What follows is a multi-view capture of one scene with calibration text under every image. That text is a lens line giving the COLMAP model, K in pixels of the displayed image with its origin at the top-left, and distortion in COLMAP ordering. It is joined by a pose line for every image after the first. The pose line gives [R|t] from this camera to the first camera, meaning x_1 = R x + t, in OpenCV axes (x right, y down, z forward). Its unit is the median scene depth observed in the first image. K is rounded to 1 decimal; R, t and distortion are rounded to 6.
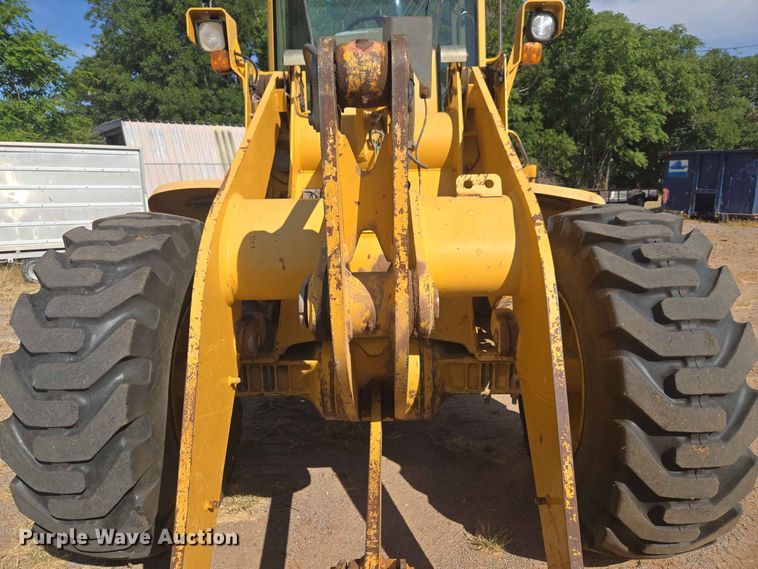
lens RADIAL K [[507.0, 0, 374.8], [0, 507.0, 288.8], [0, 0, 1]] dist [0.066710, -0.066497]
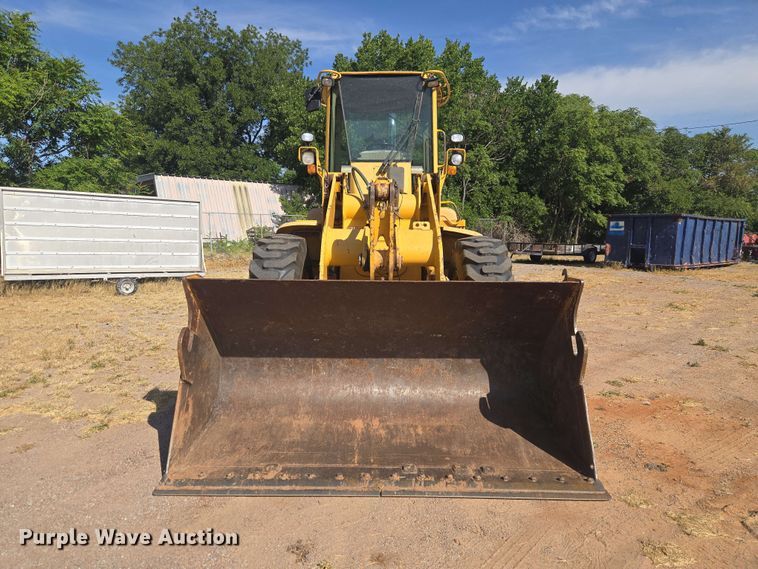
lens RADIAL K [[507.0, 0, 374.8], [0, 507.0, 288.8], [0, 0, 1]] dist [0.066710, -0.066497]
pose [[0.999538, 0.026073, 0.015605, -0.009417], [-0.024373, 0.994619, -0.100697, 0.052186], [-0.018146, 0.100270, 0.994795, -0.209473]]
